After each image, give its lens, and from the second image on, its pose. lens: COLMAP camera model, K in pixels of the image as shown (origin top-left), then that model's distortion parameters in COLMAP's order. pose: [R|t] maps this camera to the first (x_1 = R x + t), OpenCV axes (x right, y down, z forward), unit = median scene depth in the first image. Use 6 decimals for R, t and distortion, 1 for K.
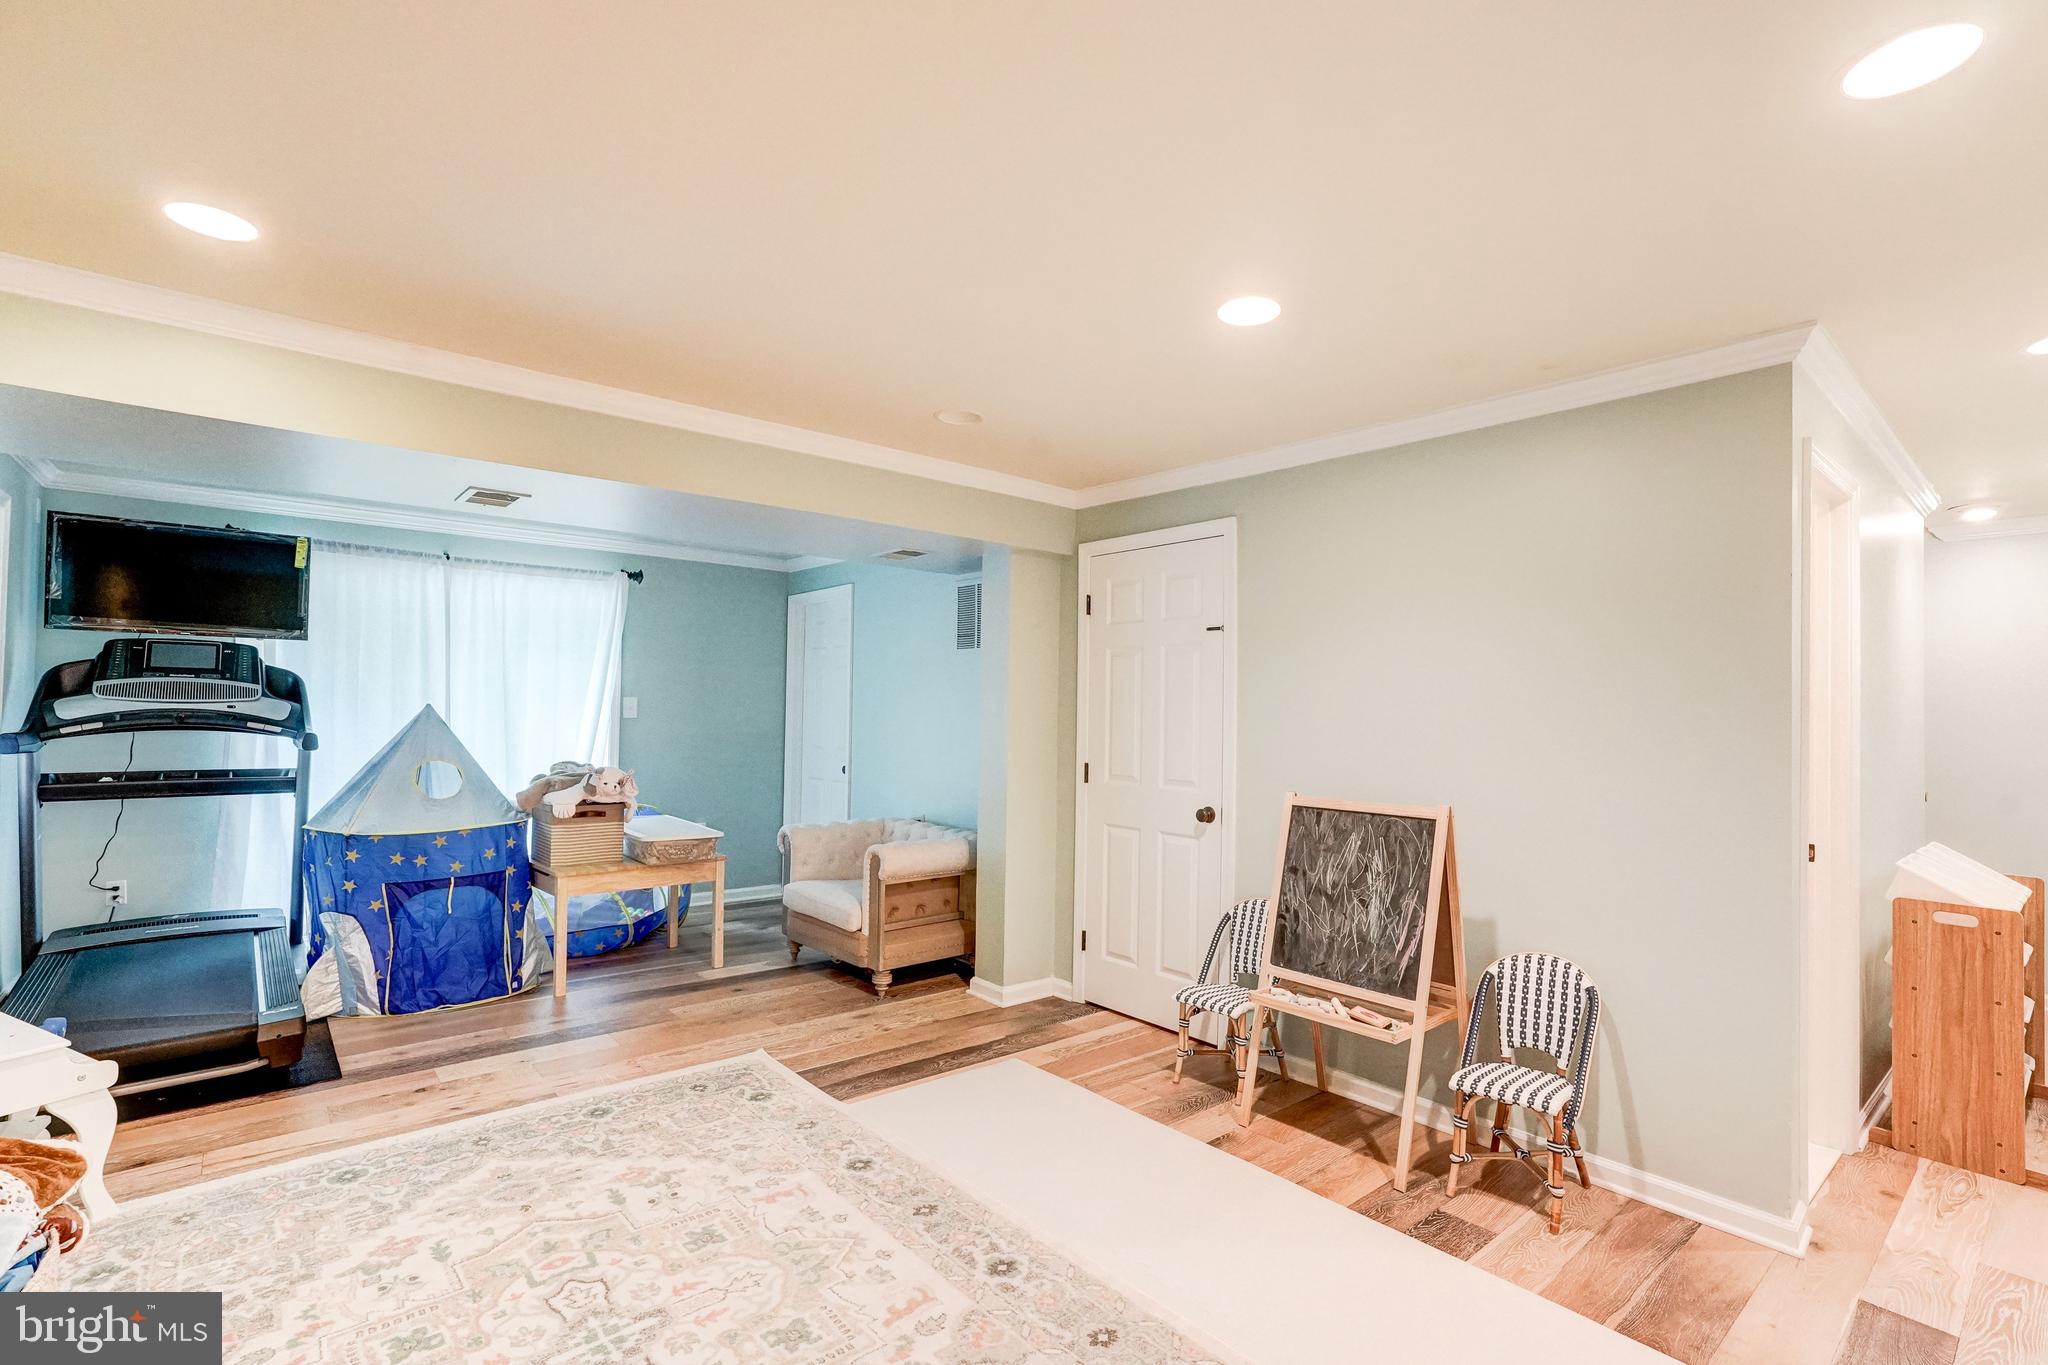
lens RADIAL K [[935.6, 0, 1023.6], [0, 935.6, 694.4], [0, 0, 1]] dist [-0.042651, 0.021581]
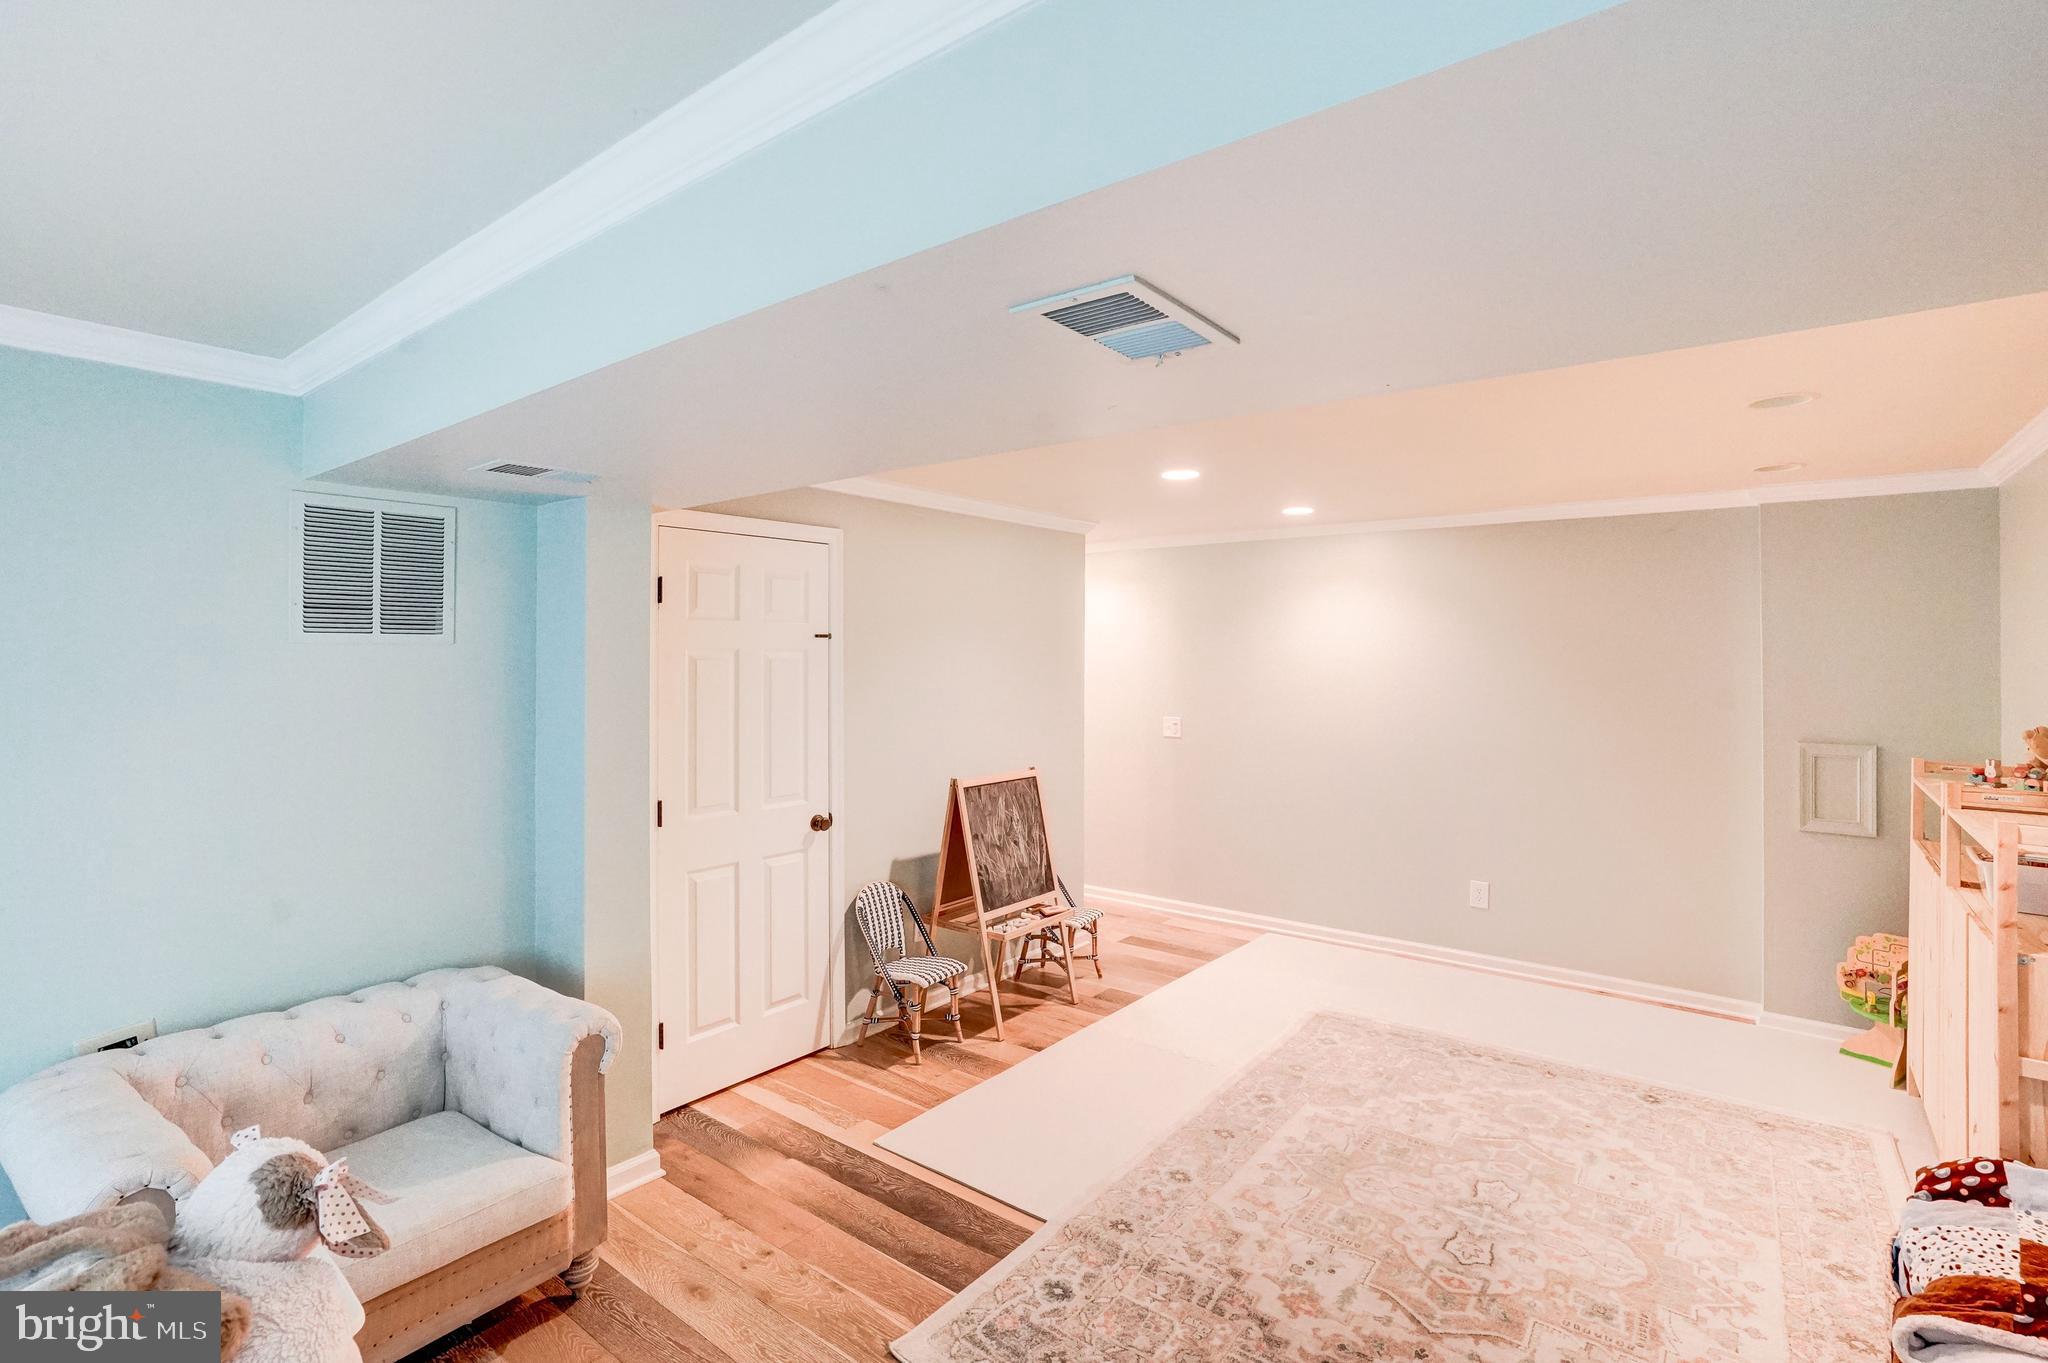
lens RADIAL K [[965.1, 0, 1042.6], [0, 965.1, 652.7], [0, 0, 1]] dist [-0.050380, 0.023740]
pose [[-0.210429, -0.018857, 0.977427, -1.067726], [-0.021496, 0.999661, 0.014658, -0.090731], [-0.977373, -0.017926, -0.210764, 1.245883]]
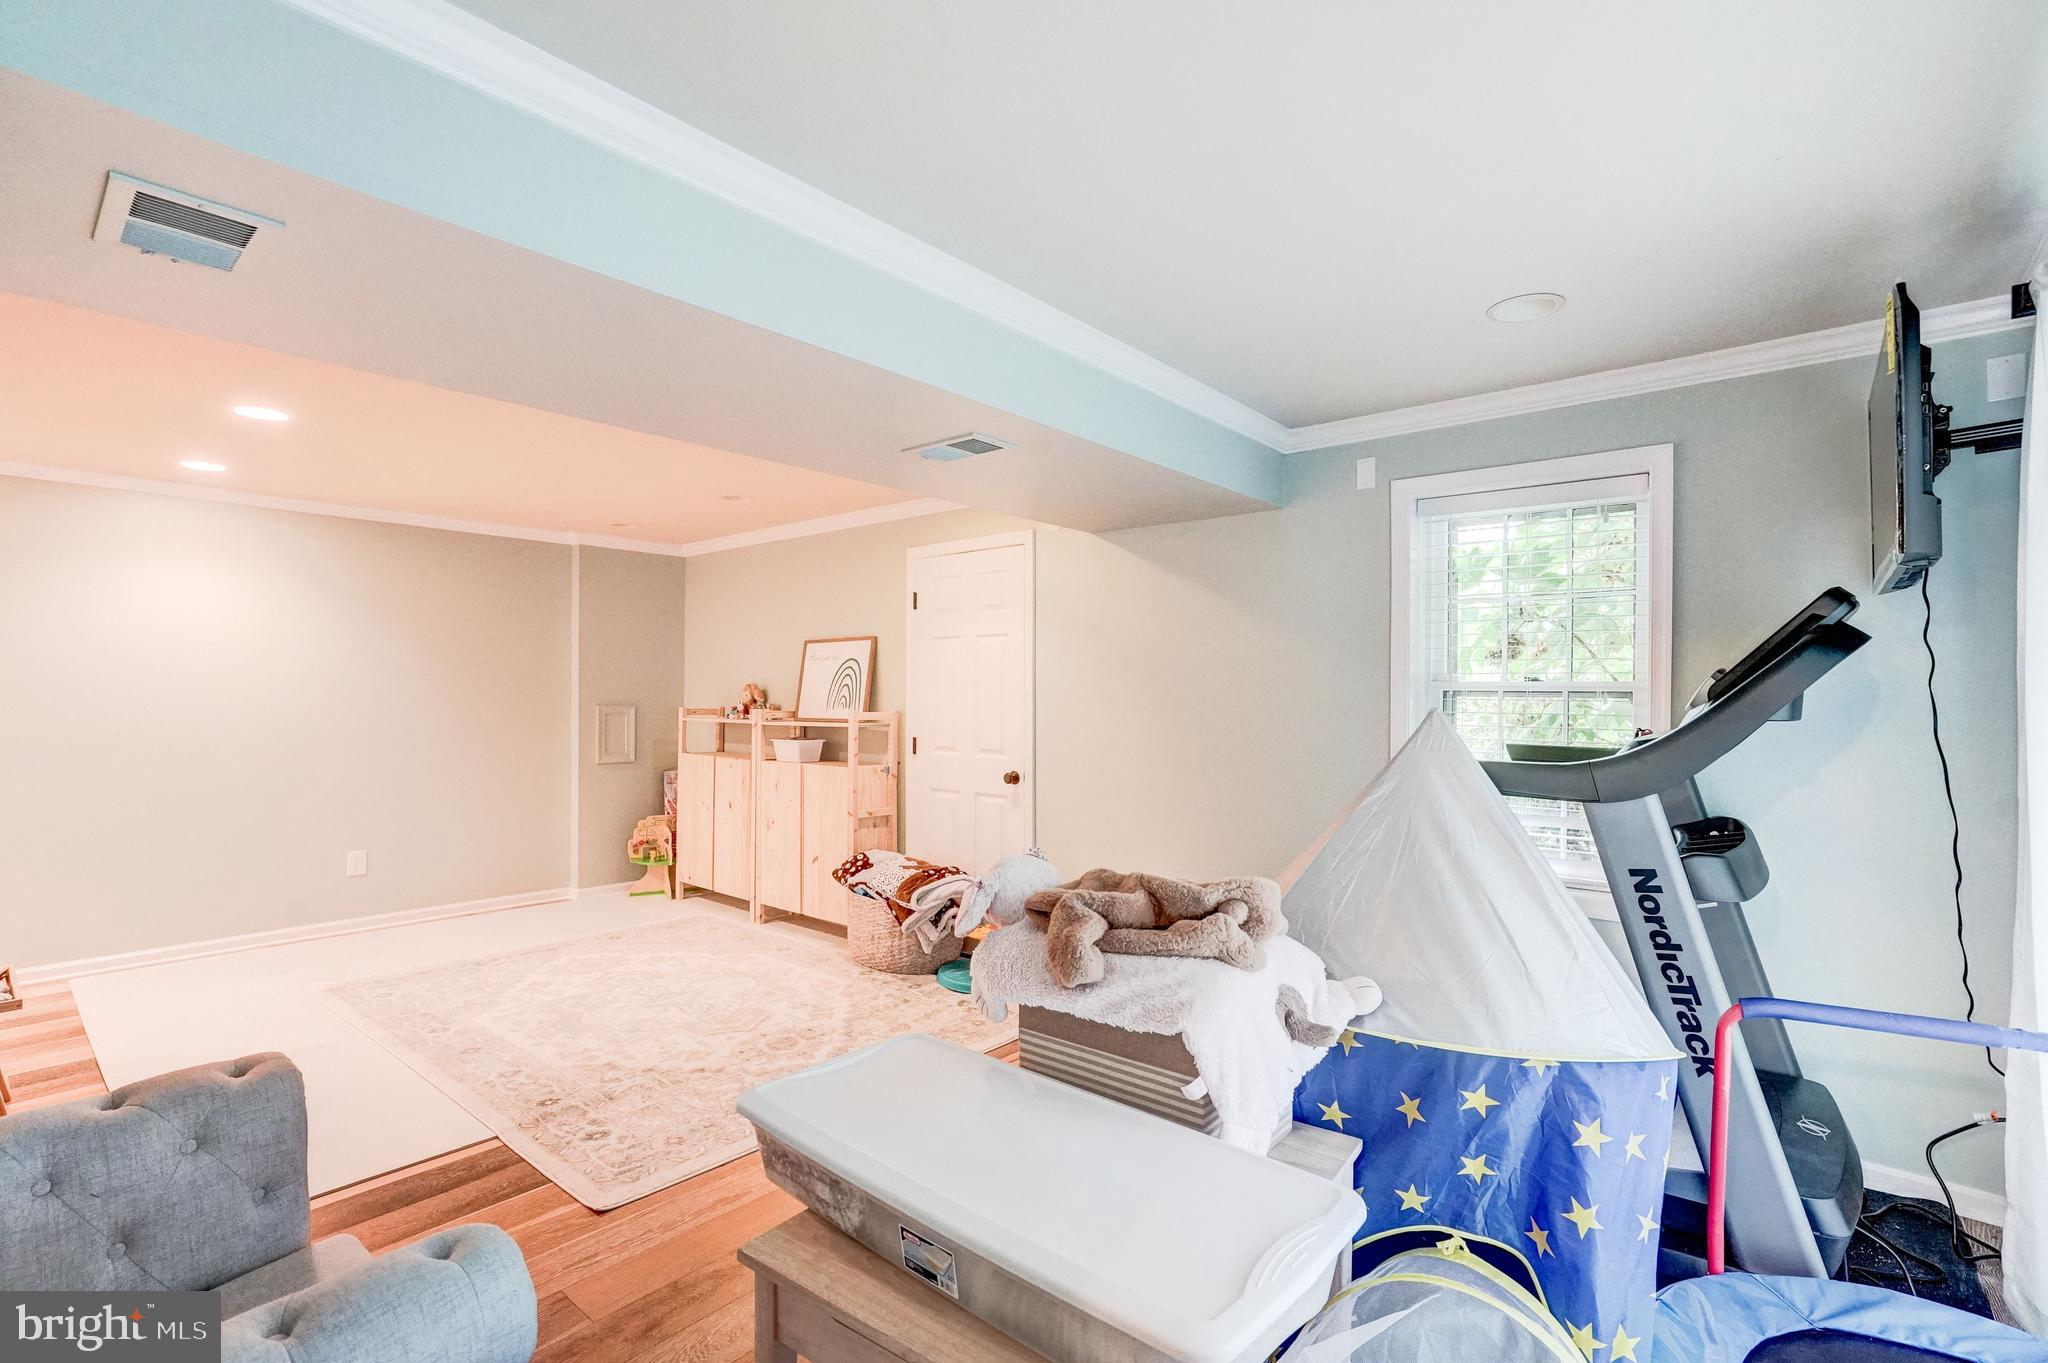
lens RADIAL K [[935.6, 0, 1023.6], [0, 935.6, 693.4], [0, 0, 1]] dist [-0.042651, 0.021581]
pose [[-0.986563, -0.024236, -0.161572, -0.563348], [-0.022414, 0.999663, -0.013093, 0.014405], [0.161834, -0.009296, -0.986774, 2.048951]]
